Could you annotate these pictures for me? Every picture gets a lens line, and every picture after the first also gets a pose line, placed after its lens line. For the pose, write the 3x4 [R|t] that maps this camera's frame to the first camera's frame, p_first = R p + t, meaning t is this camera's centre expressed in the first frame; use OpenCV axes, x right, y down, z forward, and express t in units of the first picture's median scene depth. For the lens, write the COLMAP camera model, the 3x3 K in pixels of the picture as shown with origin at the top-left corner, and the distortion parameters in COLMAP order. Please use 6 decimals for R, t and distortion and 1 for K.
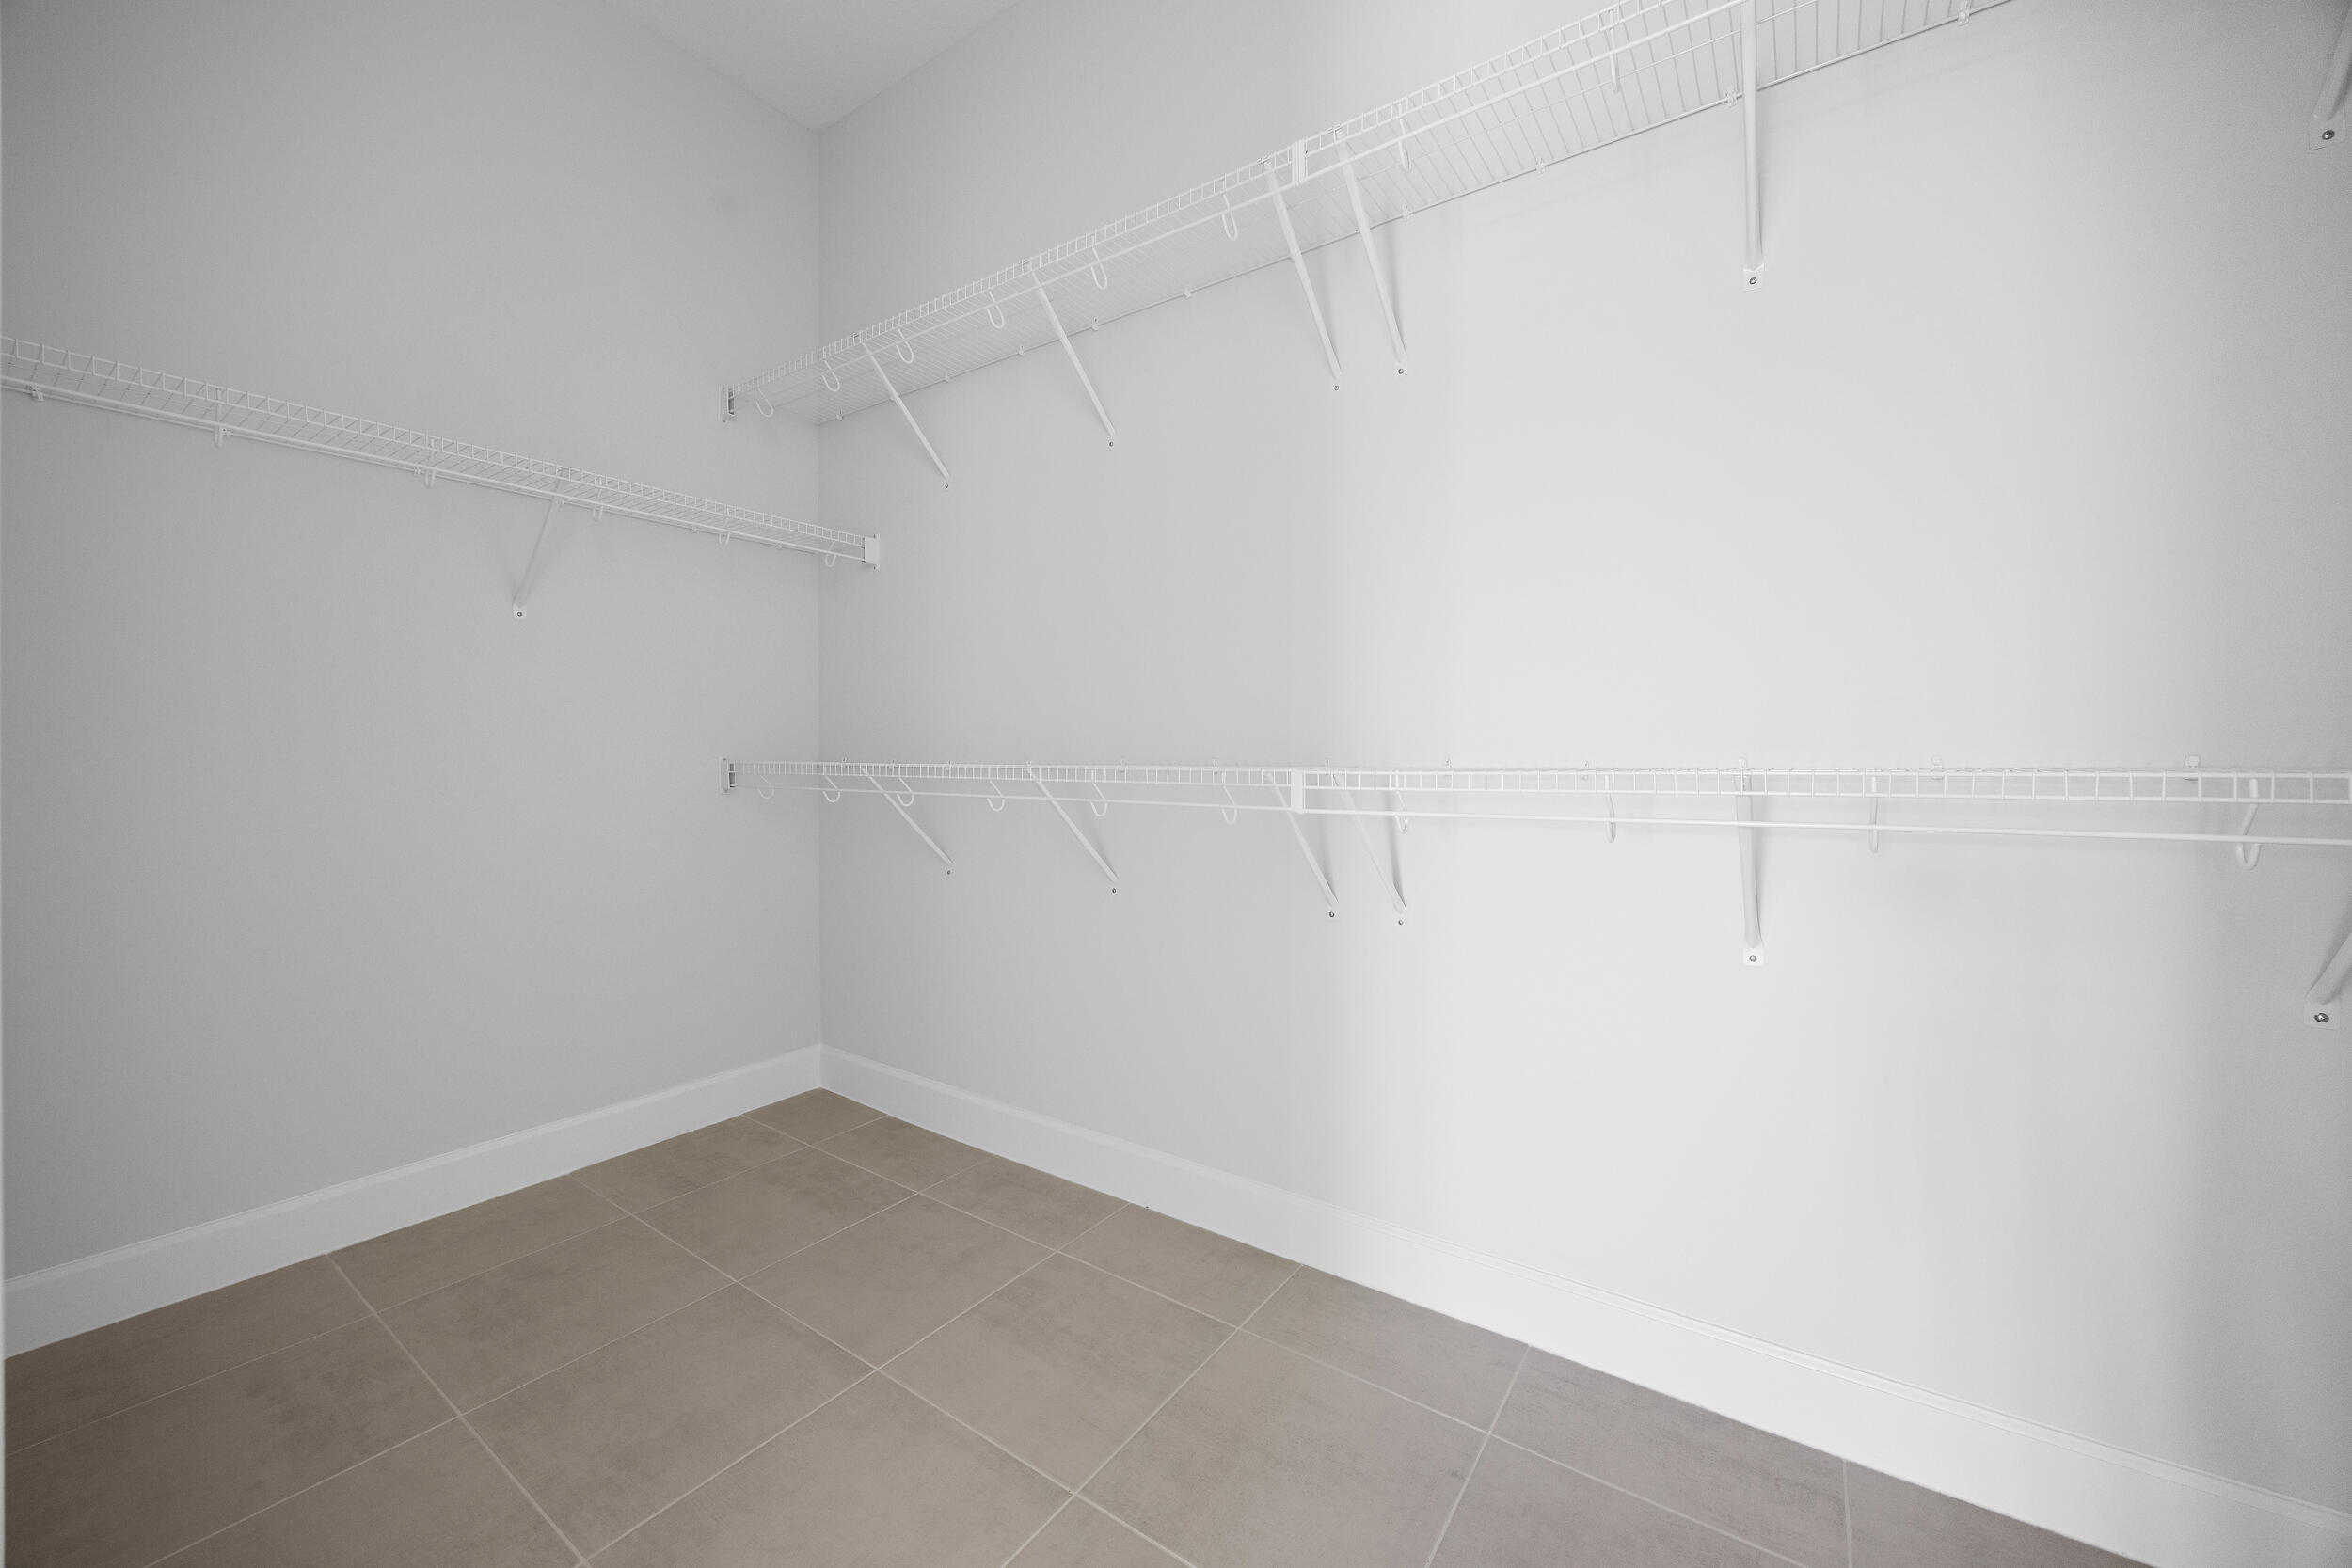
lens RADIAL K [[899.7, 0, 1184.2], [0, 899.7, 766.4], [0, 0, 1]] dist [-0.004550, 0.000991]
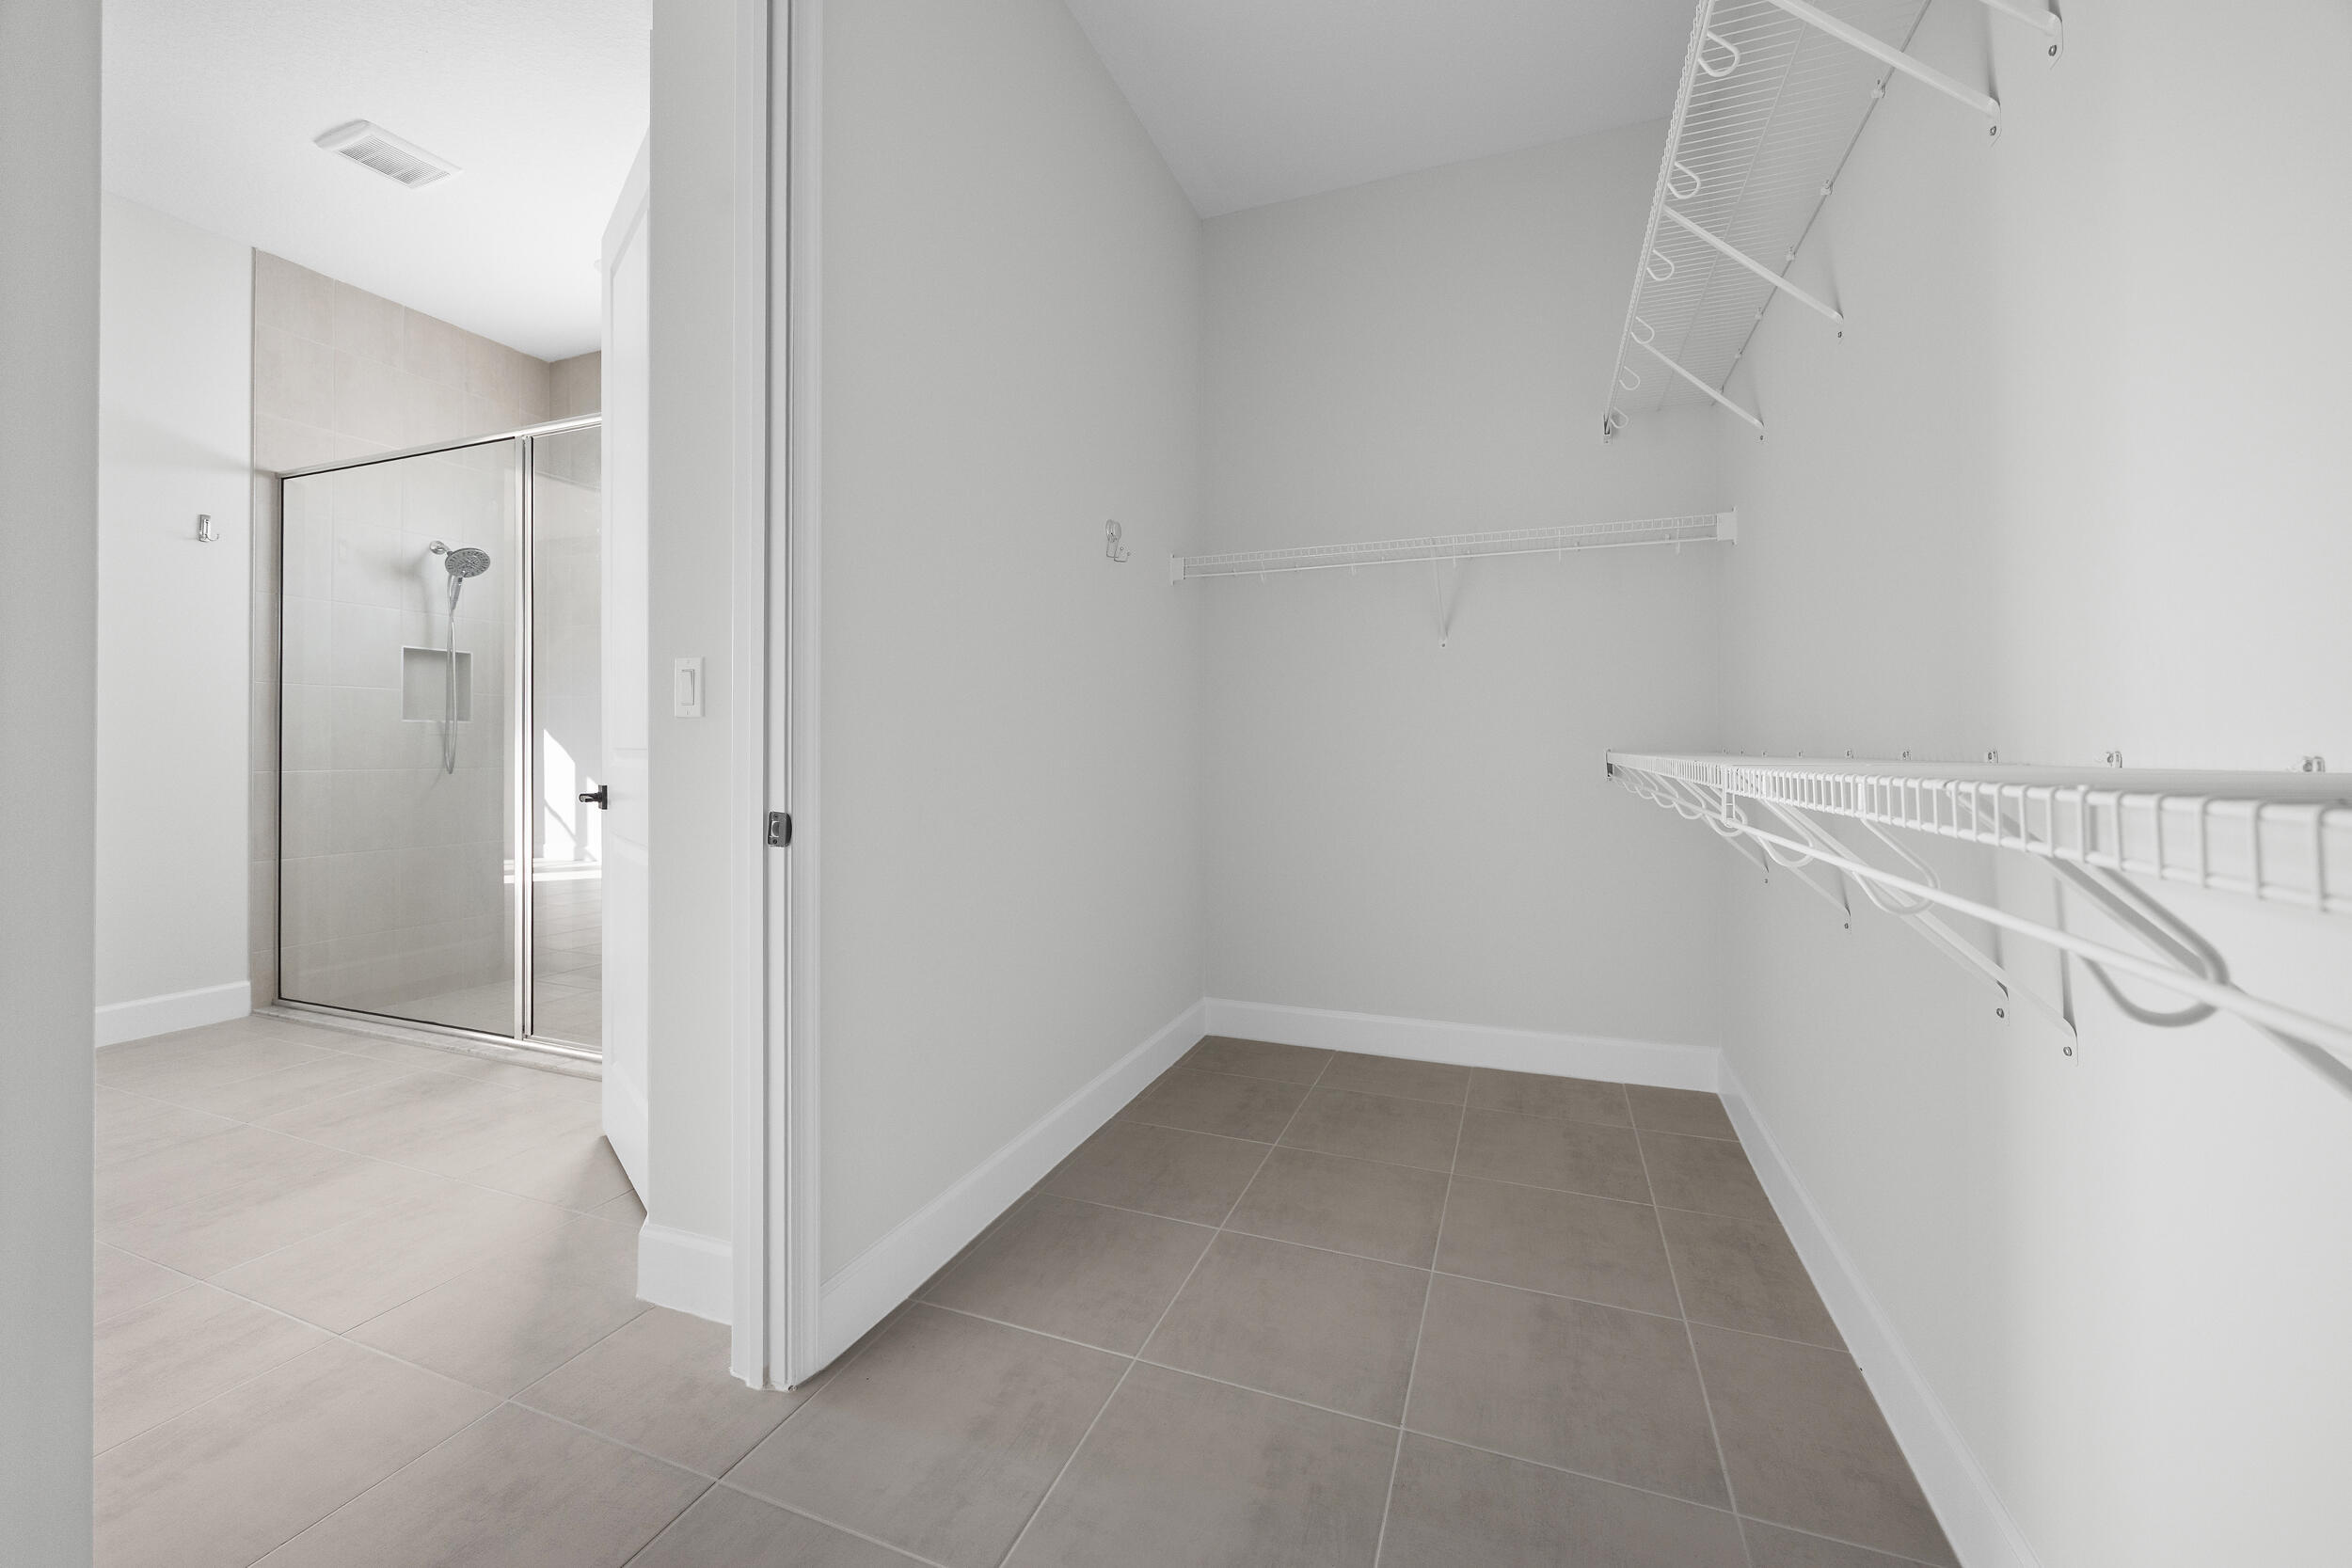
lens RADIAL K [[899.7, 0, 1181.1], [0, 899.7, 762.0], [0, 0, 1]] dist [-0.004550, 0.000991]
pose [[0.241784, 0.013087, -0.970242, 0.513921], [-0.008670, 0.999898, 0.011326, -0.003460], [0.970291, 0.005674, 0.241873, 0.284770]]
